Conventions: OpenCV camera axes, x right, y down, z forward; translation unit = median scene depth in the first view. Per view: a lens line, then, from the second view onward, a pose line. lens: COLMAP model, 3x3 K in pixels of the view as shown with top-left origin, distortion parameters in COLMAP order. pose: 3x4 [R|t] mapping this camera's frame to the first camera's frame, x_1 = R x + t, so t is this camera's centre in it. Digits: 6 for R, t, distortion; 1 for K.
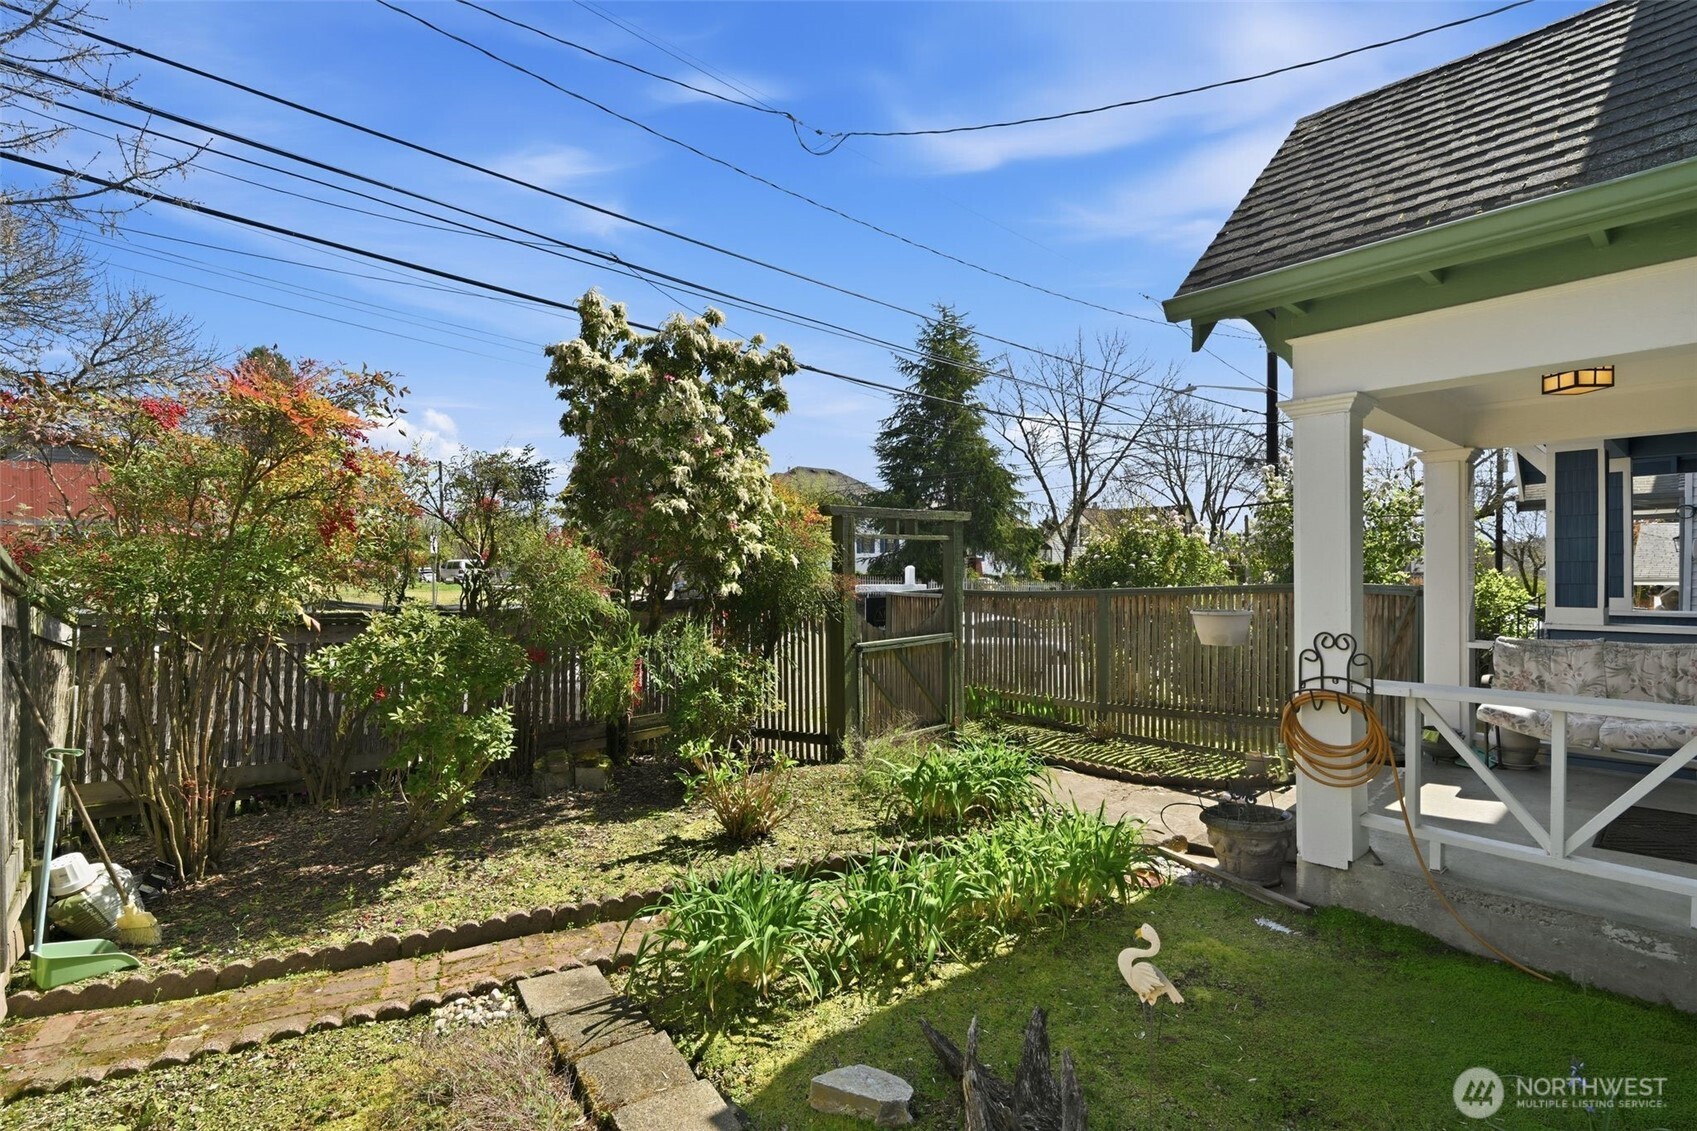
lens RADIAL K [[767.7, 0, 848.5], [0, 767.7, 565.5], [0, 0, 1]] dist [-0.001742, -0.000177]
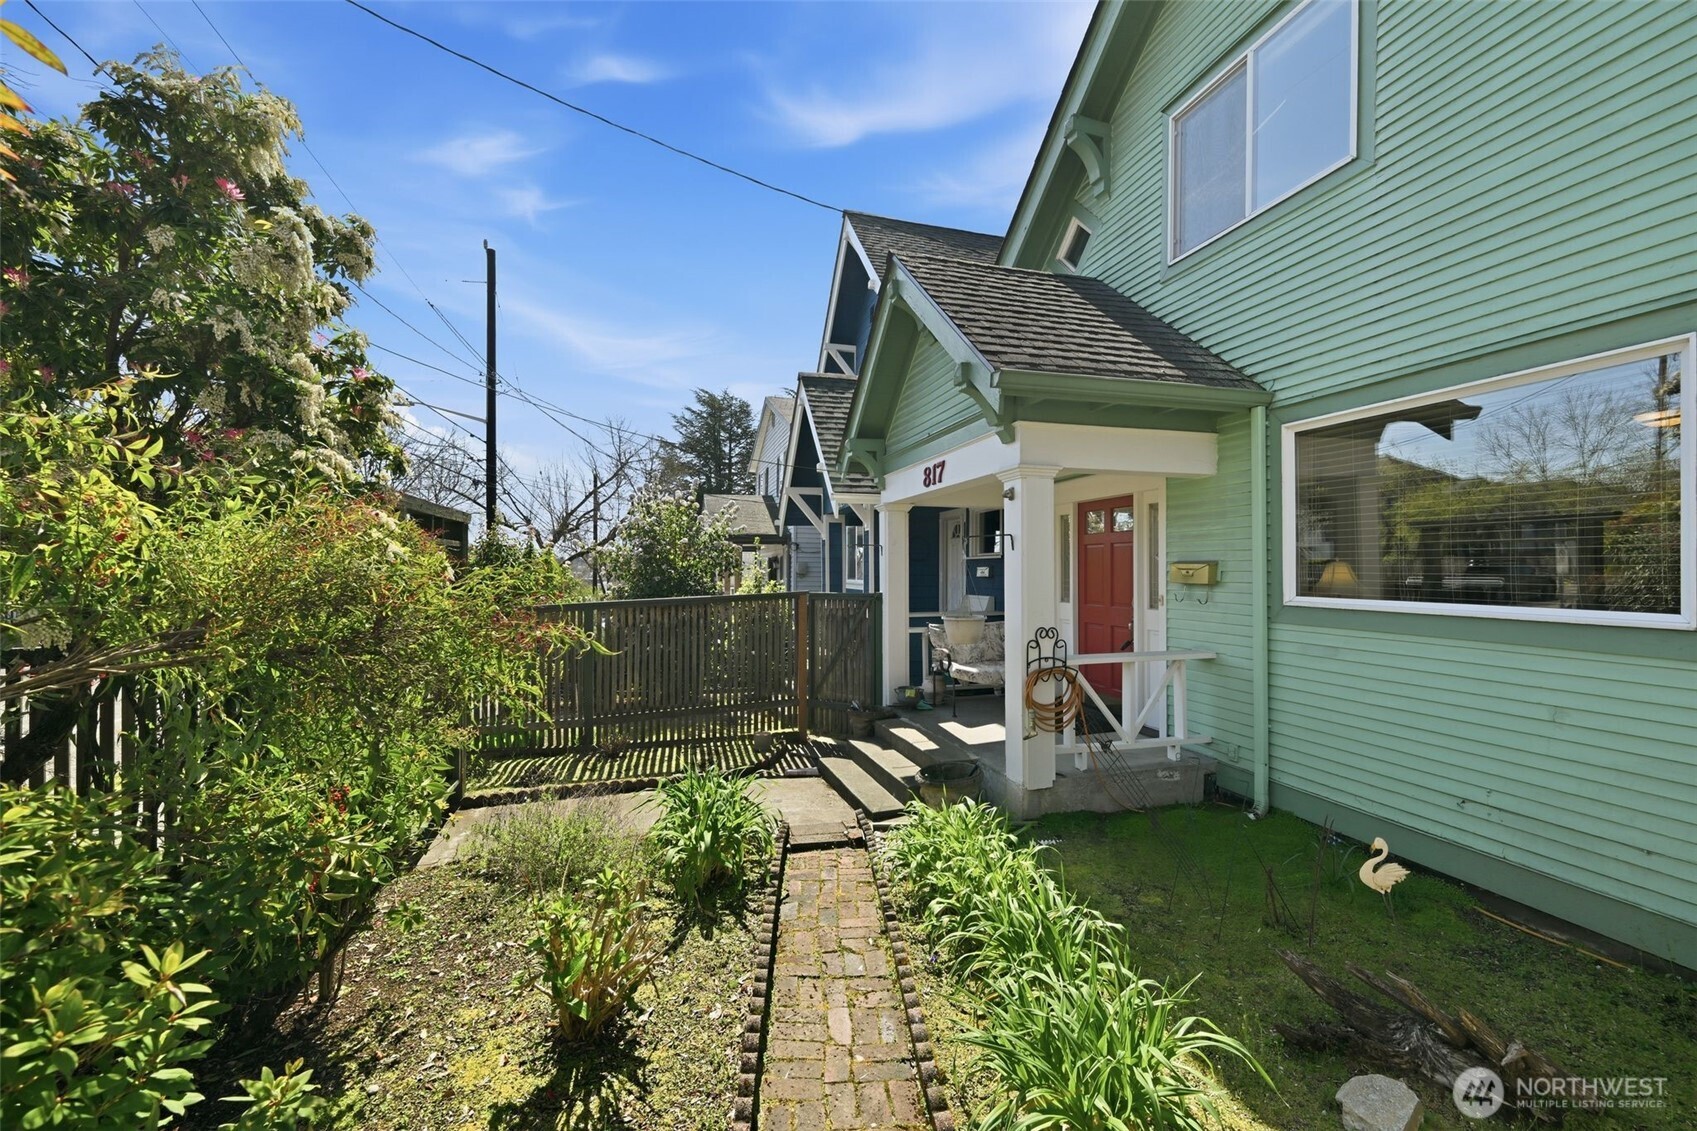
lens RADIAL K [[662.8, 0, 848.5], [0, 662.8, 565.5], [0, 0, 1]] dist [-0.000987, 0.000014]
pose [[0.461239, 0.015107, 0.887148, -0.663212], [-0.001295, 0.999865, -0.016353, -0.009628], [-0.887275, 0.006394, 0.461196, 0.742063]]
